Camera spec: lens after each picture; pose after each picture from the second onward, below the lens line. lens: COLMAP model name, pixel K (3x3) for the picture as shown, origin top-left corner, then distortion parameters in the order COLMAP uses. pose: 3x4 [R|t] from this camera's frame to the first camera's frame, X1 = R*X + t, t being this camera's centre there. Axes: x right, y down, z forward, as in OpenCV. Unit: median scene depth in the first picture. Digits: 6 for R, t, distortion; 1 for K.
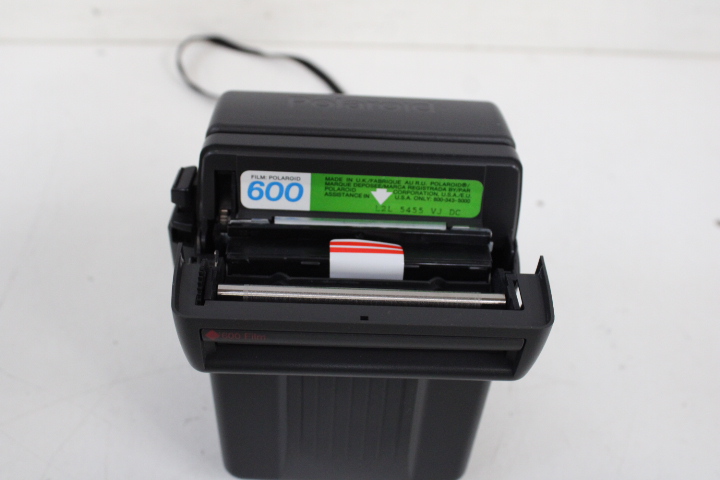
lens RADIAL K [[804.3, 0, 362.5], [0, 804.3, 241.4], [0, 0, 1]] dist [-0.095553, 0.000000]
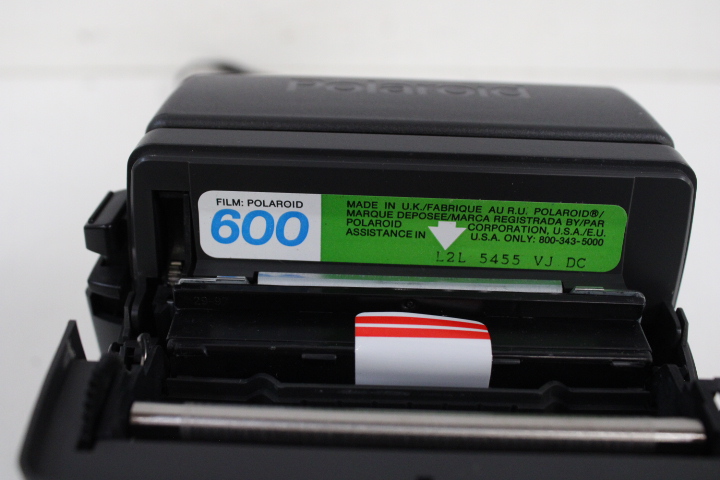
lens RADIAL K [[804.3, 0, 358.9], [0, 804.3, 234.0], [0, 0, 1]] dist [-0.095553, 0.000000]
pose [[0.998690, -0.008247, -0.050495, -0.009708], [0.003608, 0.995818, -0.091285, -0.005564], [0.051036, 0.090983, 0.994544, 0.440492]]
